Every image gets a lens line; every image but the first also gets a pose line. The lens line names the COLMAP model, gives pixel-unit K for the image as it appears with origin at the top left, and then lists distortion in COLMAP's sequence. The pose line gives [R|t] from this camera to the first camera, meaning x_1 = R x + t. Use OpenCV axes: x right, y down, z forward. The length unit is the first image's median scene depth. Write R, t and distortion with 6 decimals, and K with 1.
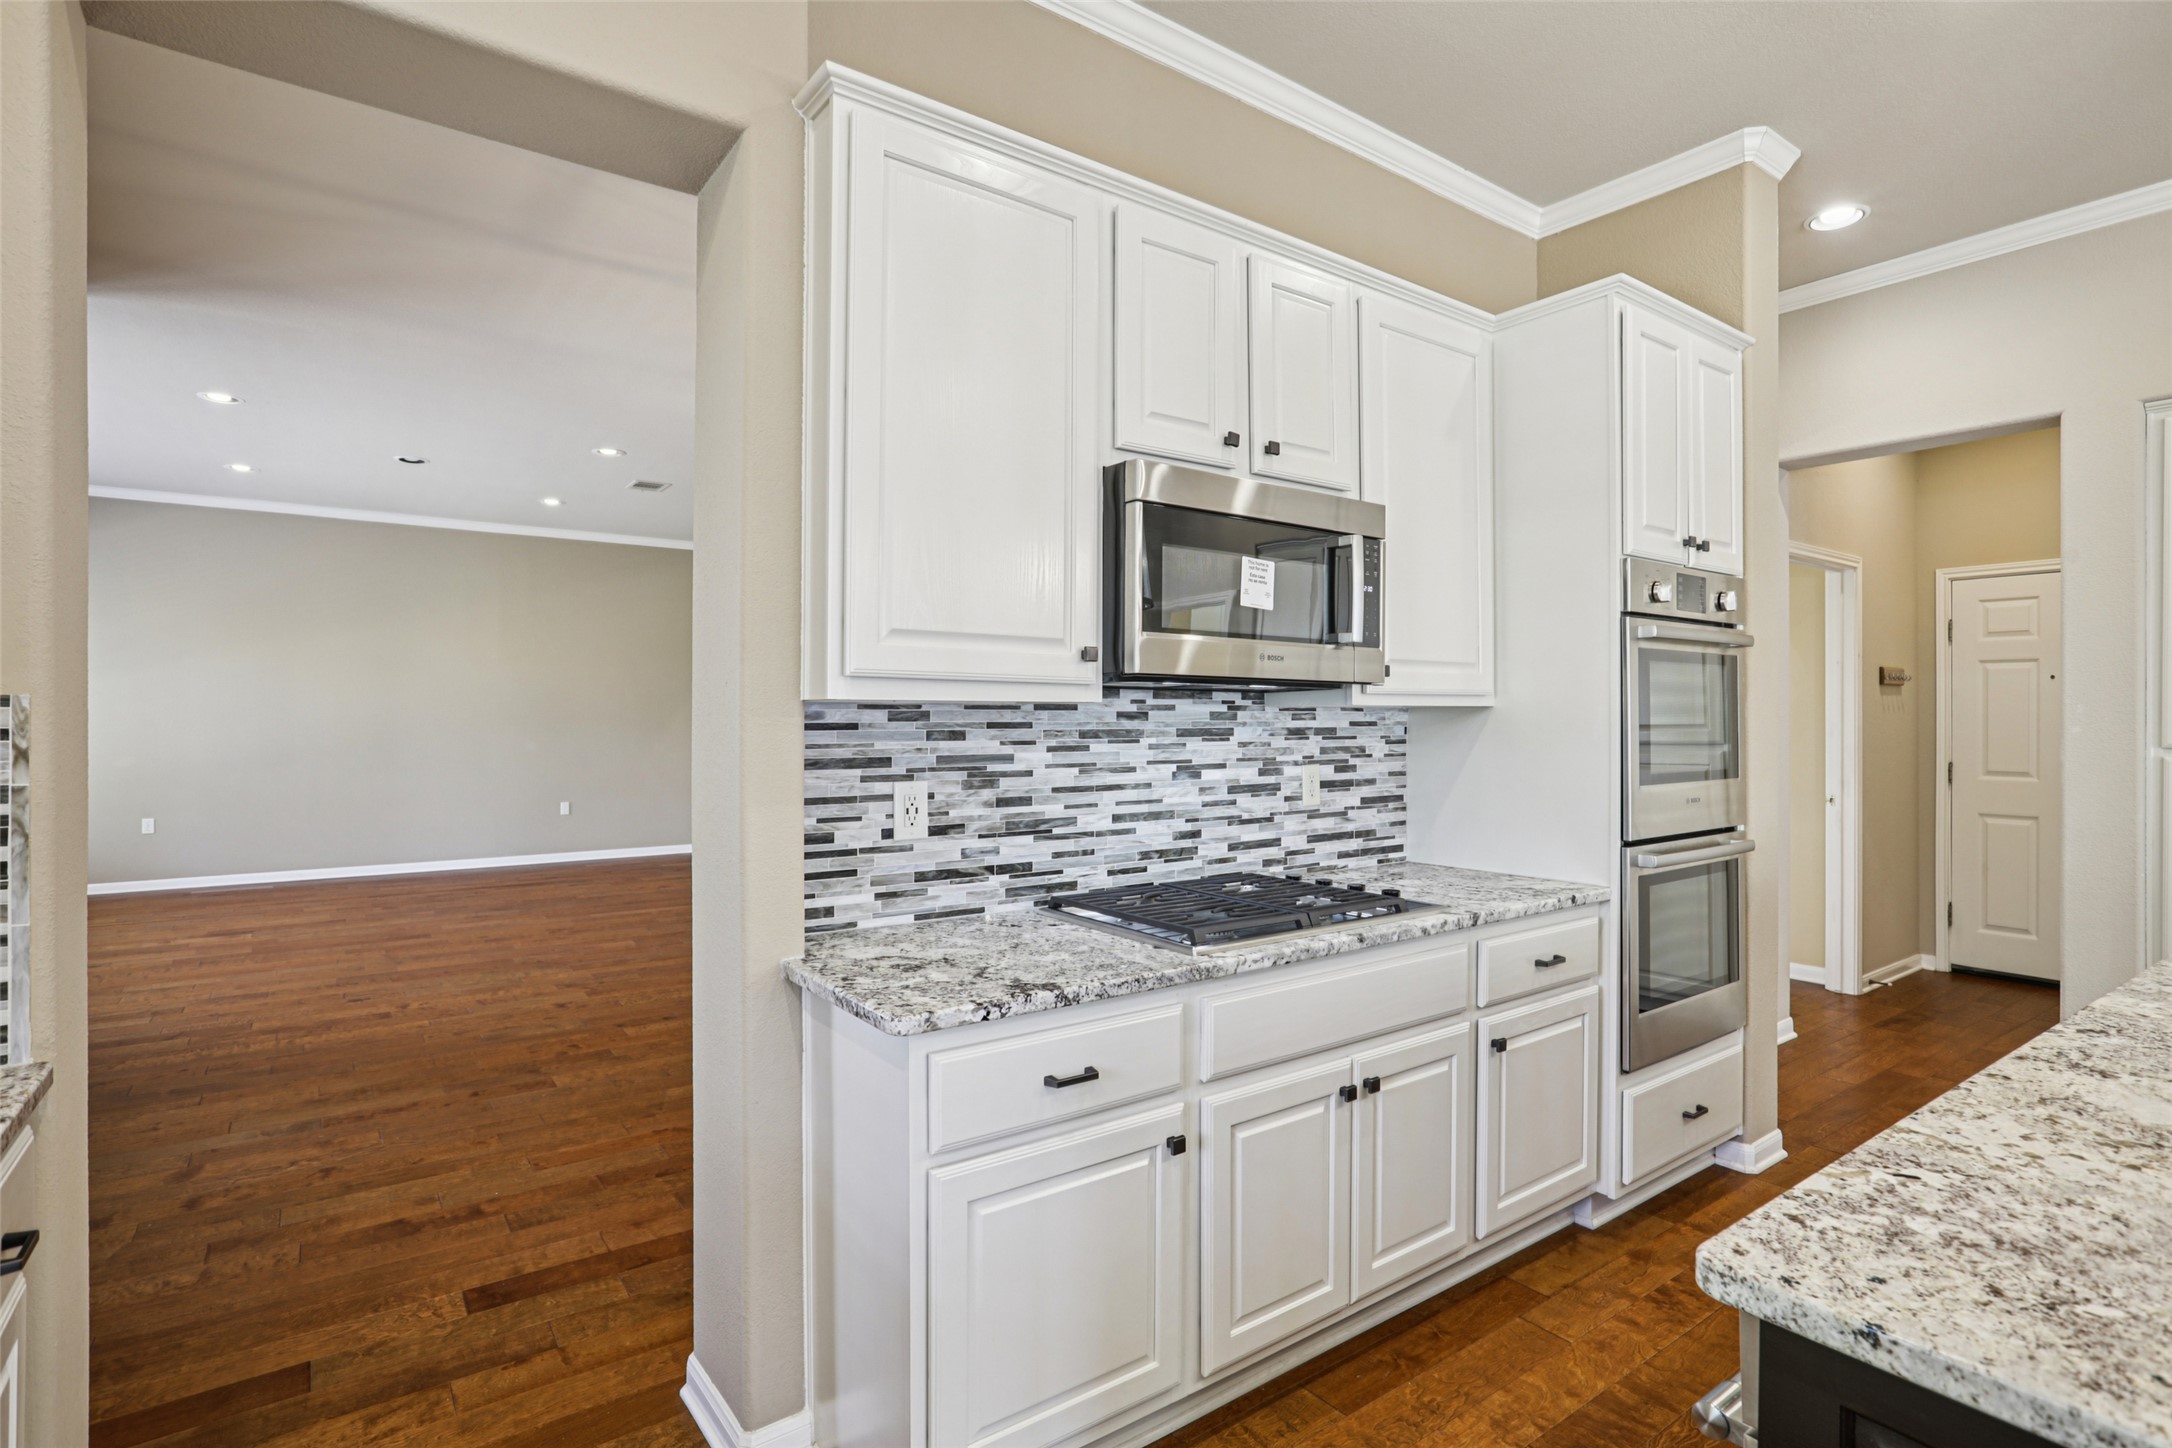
lens RADIAL K [[1084.0, 0, 1081.9], [0, 1084.0, 711.6], [0, 0, 1]] dist [-0.015384, 0.001559]
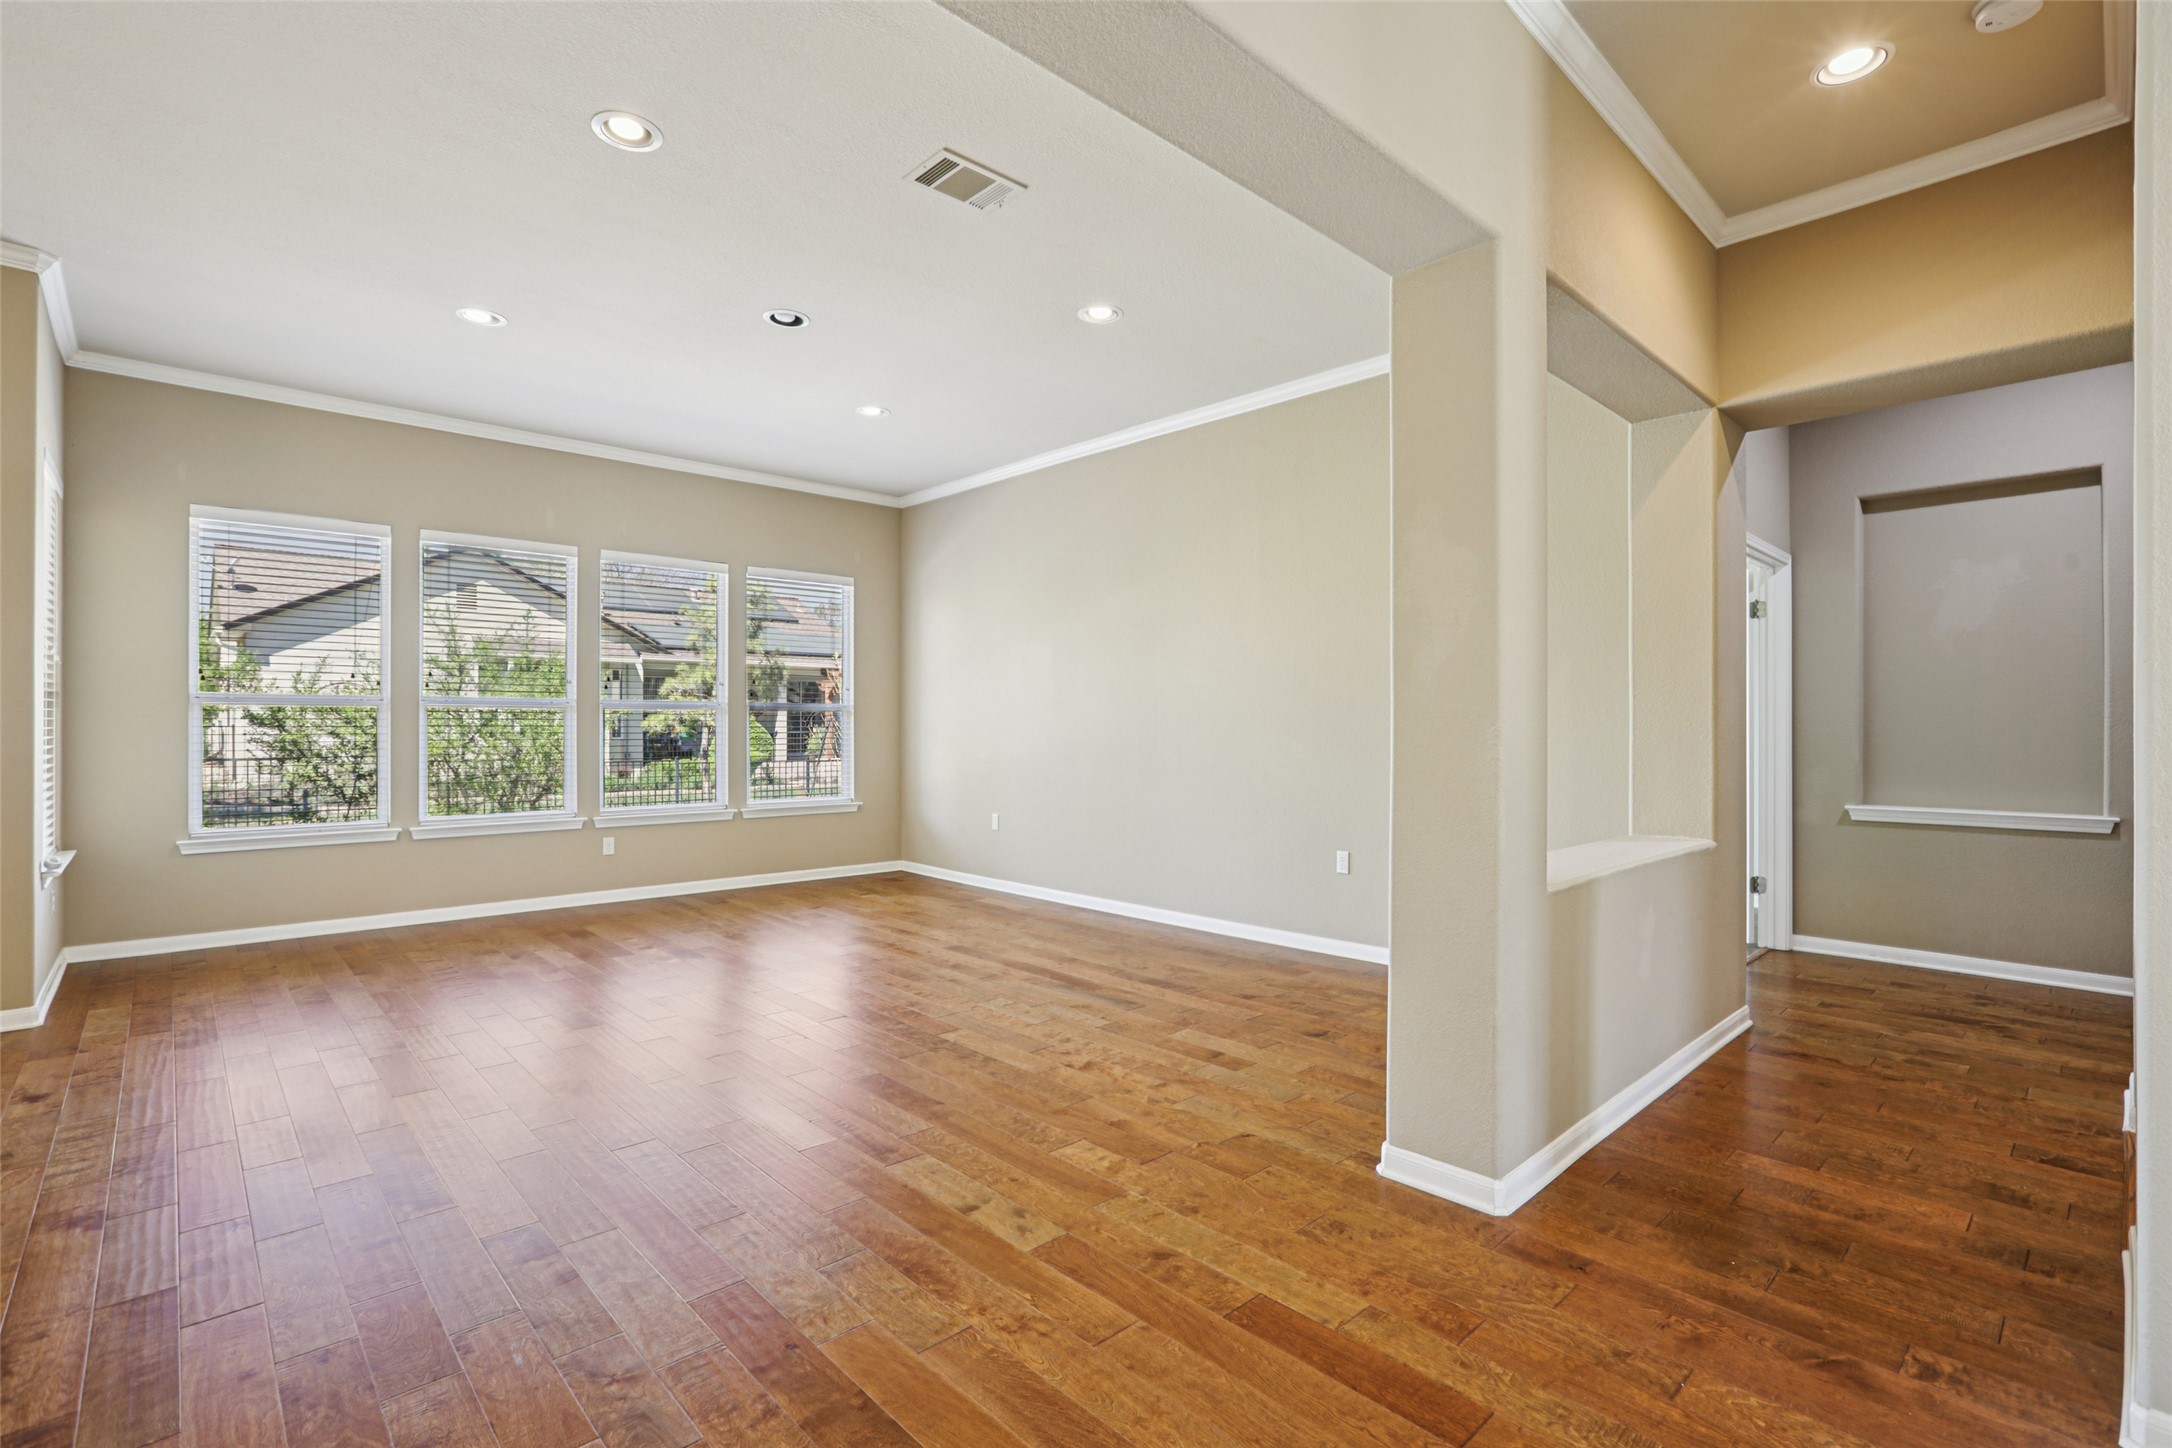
lens RADIAL K [[994.1, 0, 1131.7], [0, 994.1, 727.0], [0, 0, 1]] dist [-0.021539, 0.005063]
pose [[0.151507, -0.003700, -0.988449, 0.062884], [0.003291, 0.999989, -0.003239, 0.070980], [0.988451, -0.002762, 0.151517, 2.869900]]
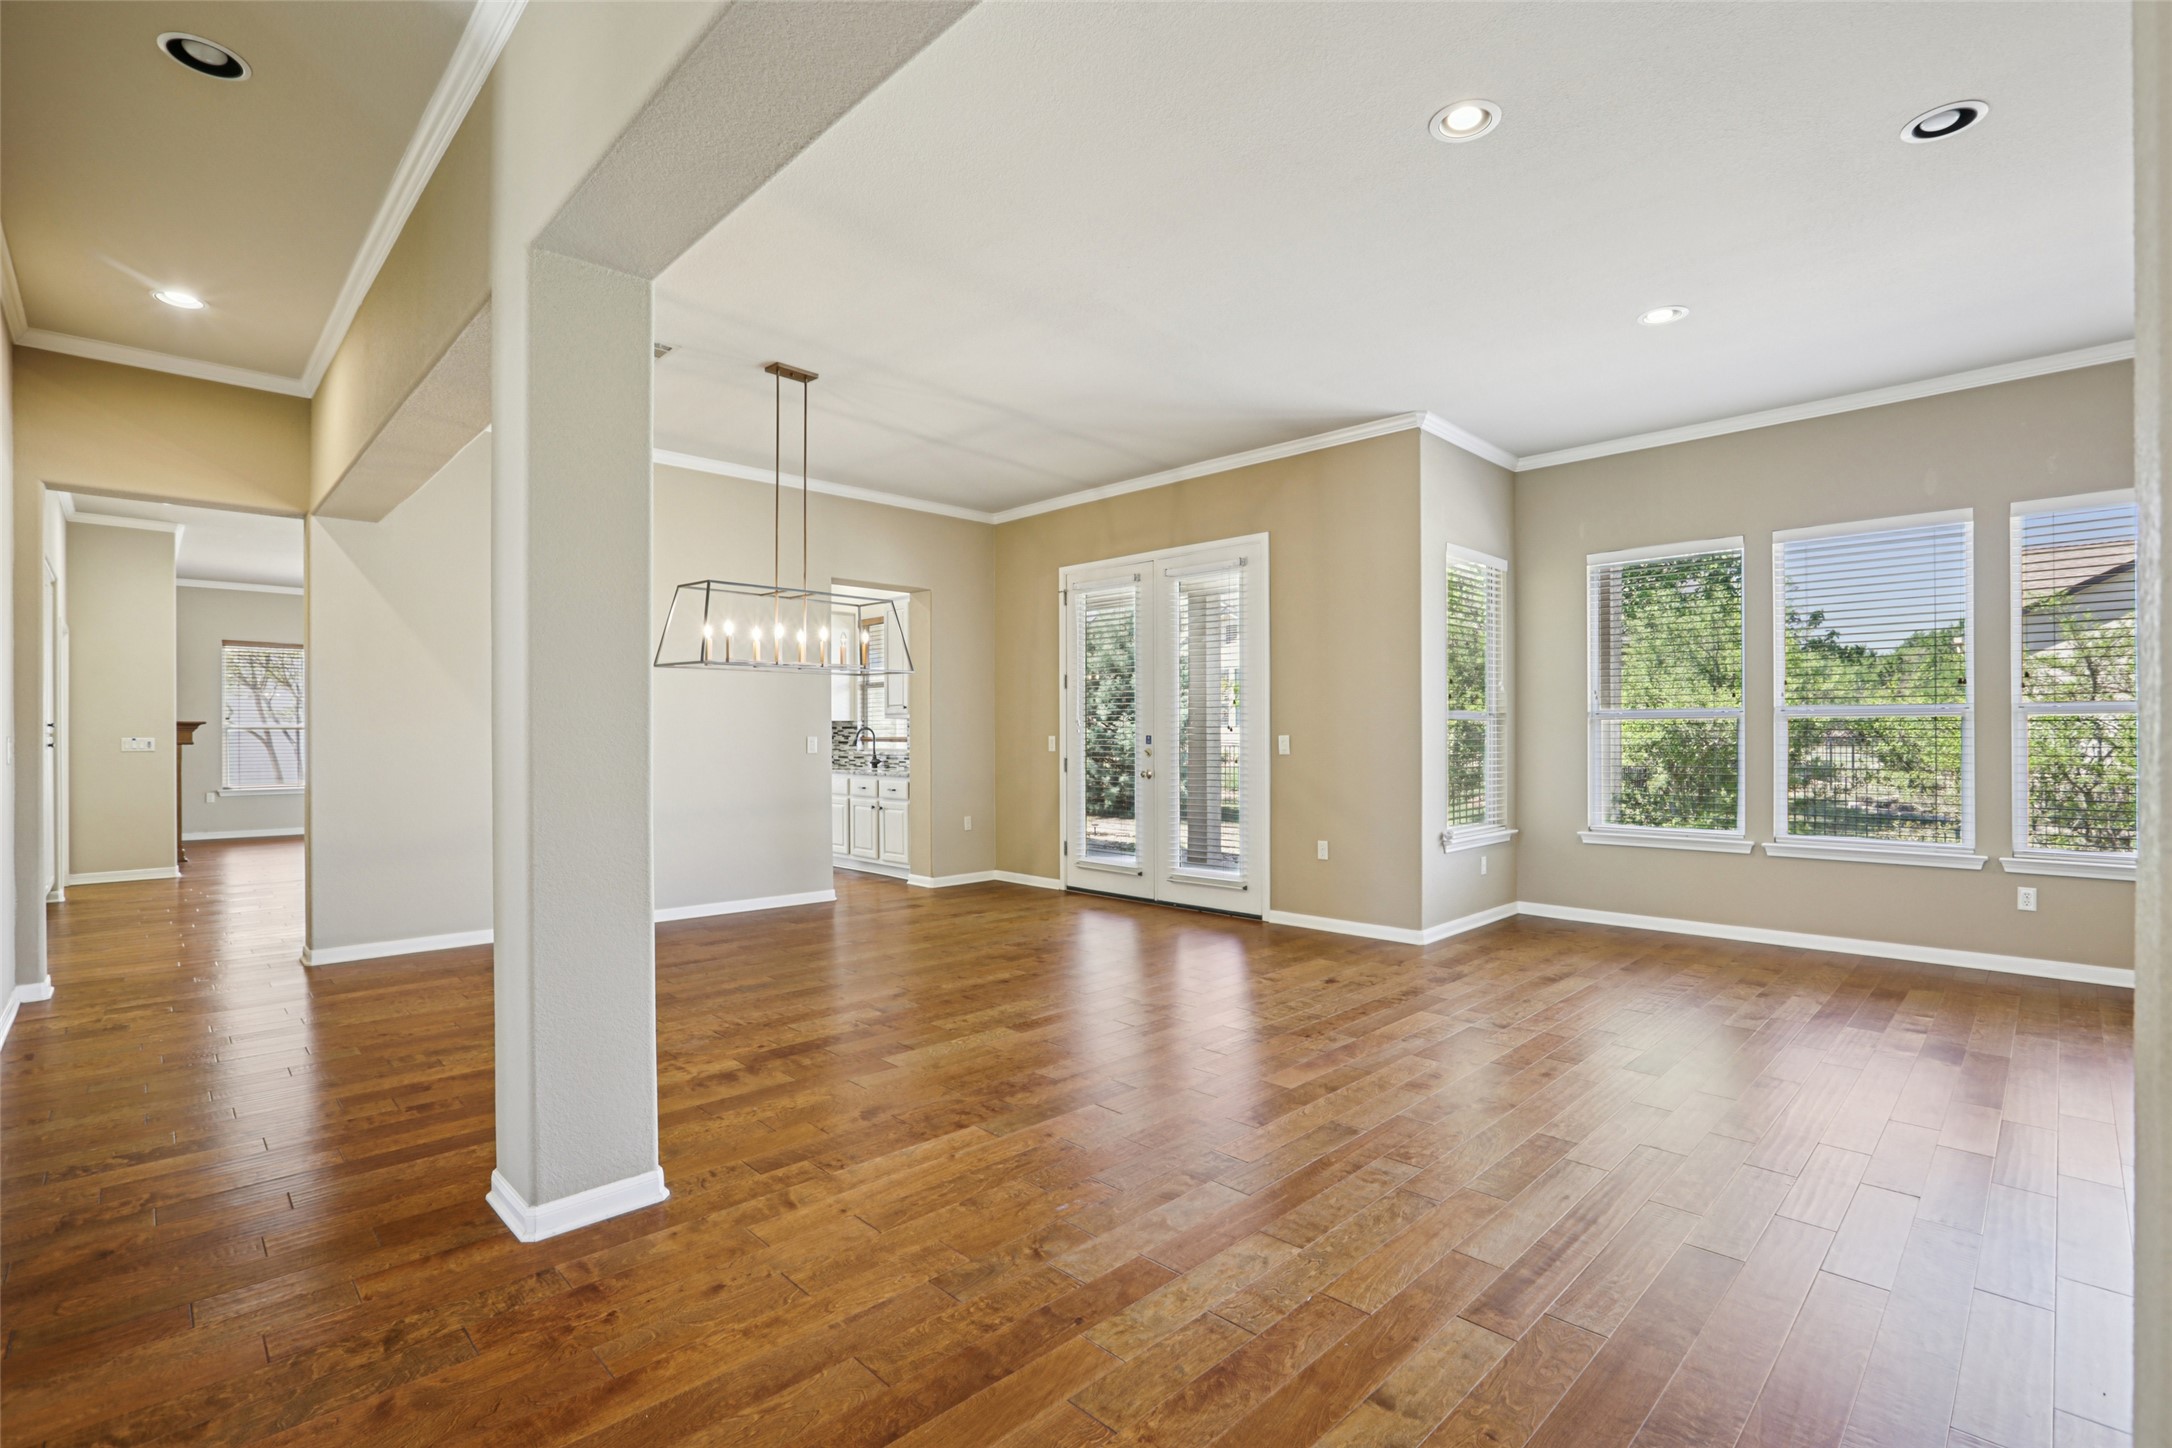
lens RADIAL K [[994.1, 0, 1071.3], [0, 994.1, 735.8], [0, 0, 1]] dist [-0.021539, 0.005063]
pose [[-0.989625, 0.000202, -0.143677, -0.521086], [0.000936, 0.999987, -0.005045, 0.063742], [0.143674, -0.005127, -0.989612, 3.454841]]
